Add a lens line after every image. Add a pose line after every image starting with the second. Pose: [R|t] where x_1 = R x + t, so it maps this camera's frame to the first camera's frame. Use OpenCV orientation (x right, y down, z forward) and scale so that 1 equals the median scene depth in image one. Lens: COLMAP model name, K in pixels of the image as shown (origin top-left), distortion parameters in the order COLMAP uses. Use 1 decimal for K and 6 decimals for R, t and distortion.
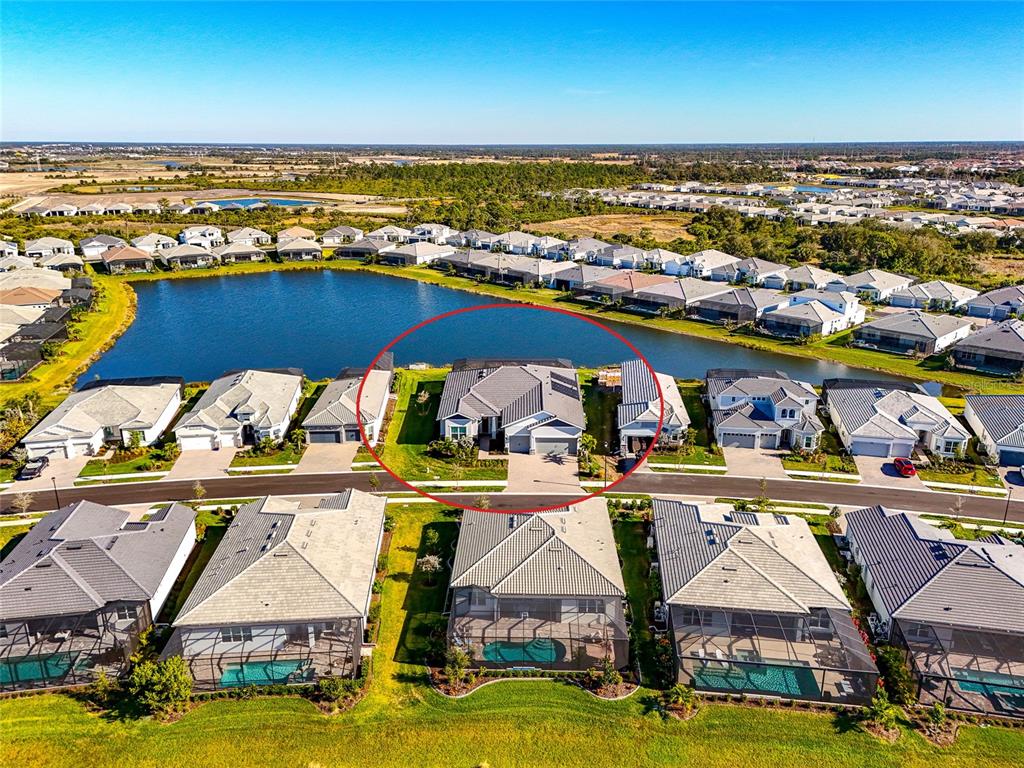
lens RADIAL K [[740.4, 0, 512.0], [0, 740.4, 384.0], [0, 0, 1]] dist [0.003563, -0.003315]
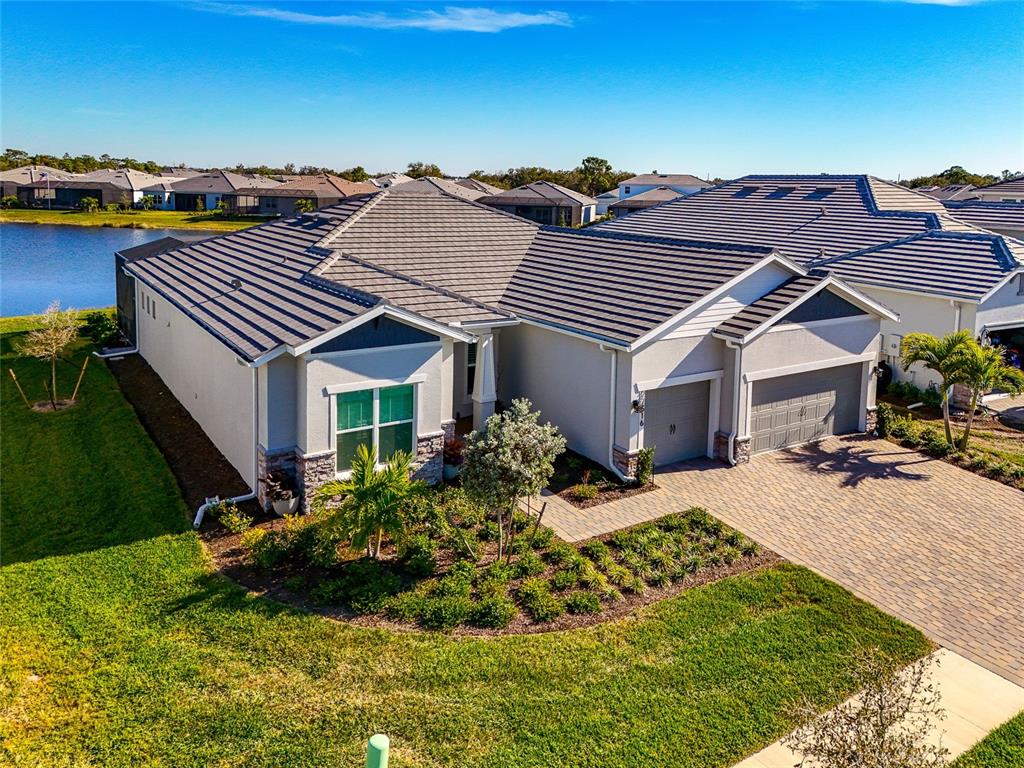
lens RADIAL K [[740.4, 0, 512.0], [0, 740.4, 384.0], [0, 0, 1]] dist [0.003563, -0.003315]
pose [[0.796711, -0.106867, 0.594837, -0.152998], [0.137200, 0.990526, -0.005808, 0.062003], [-0.588581, 0.086239, 0.803825, 0.835123]]
